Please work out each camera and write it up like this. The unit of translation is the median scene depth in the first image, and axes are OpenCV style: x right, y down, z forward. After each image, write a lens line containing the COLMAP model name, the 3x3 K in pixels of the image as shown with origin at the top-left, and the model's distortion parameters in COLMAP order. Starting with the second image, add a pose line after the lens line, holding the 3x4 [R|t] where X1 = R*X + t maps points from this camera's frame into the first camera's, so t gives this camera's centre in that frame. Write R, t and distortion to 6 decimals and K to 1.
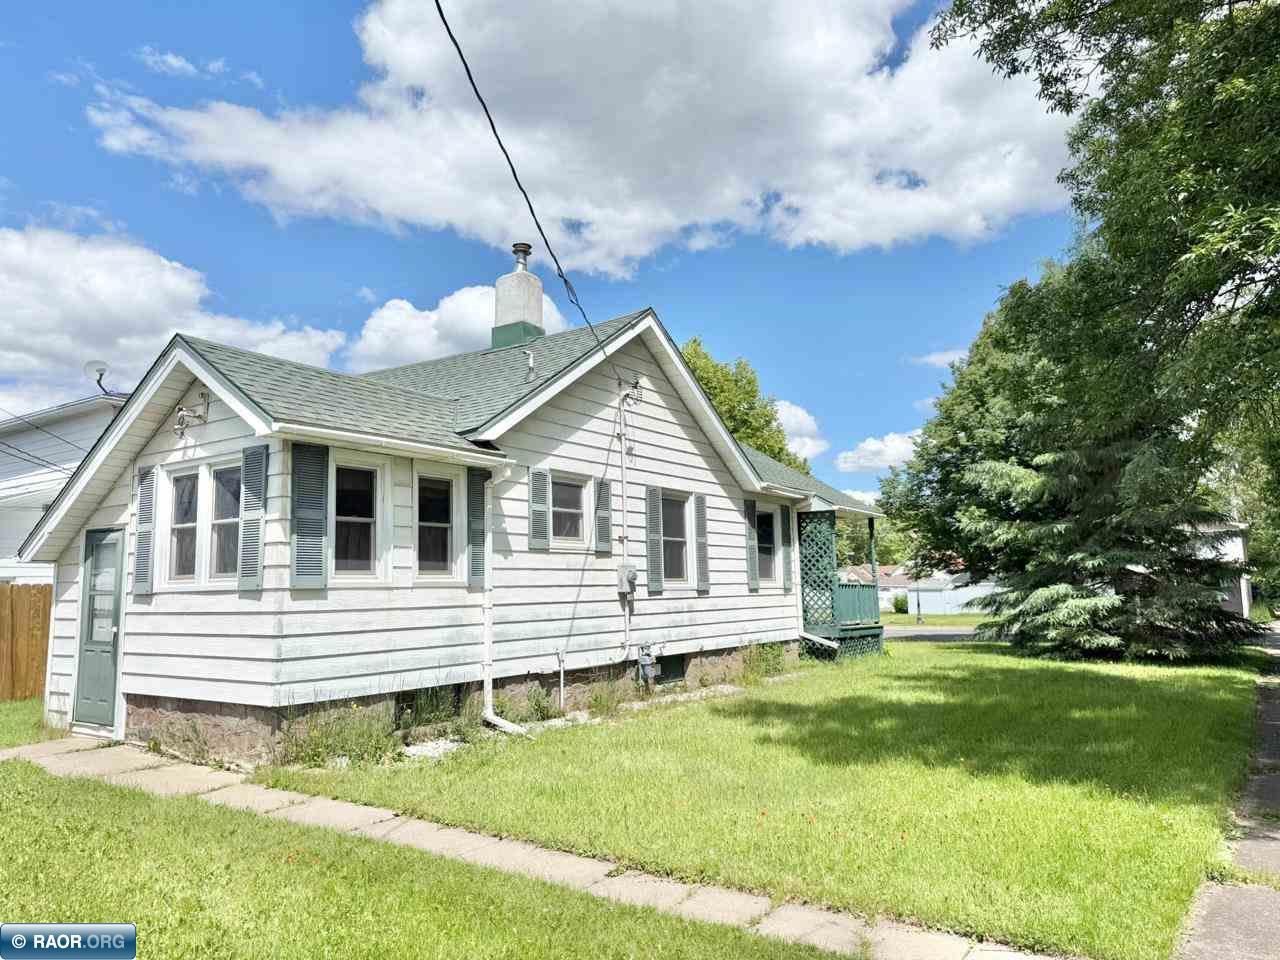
lens RADIAL K [[931.8, 0, 640.3], [0, 931.8, 484.1], [0, 0, 1]] dist [-0.021377, -0.001637]
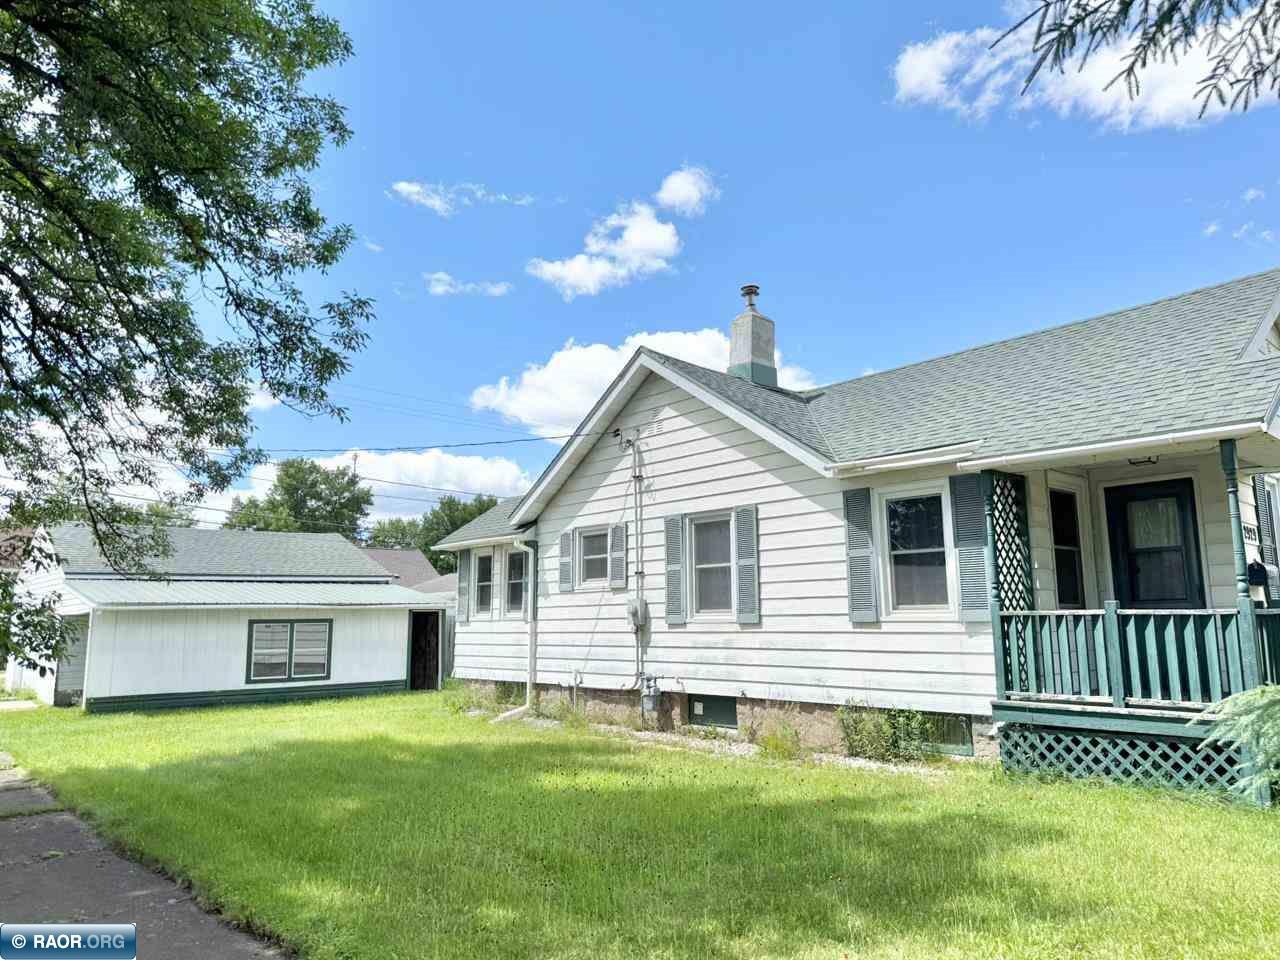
lens RADIAL K [[931.8, 0, 641.2], [0, 931.8, 473.2], [0, 0, 1]] dist [-0.021377, -0.001637]
pose [[-0.267447, -0.130291, -0.954723, 1.108398], [0.125447, 0.977675, -0.168565, 0.137325], [0.955372, -0.164850, -0.245131, 1.401543]]
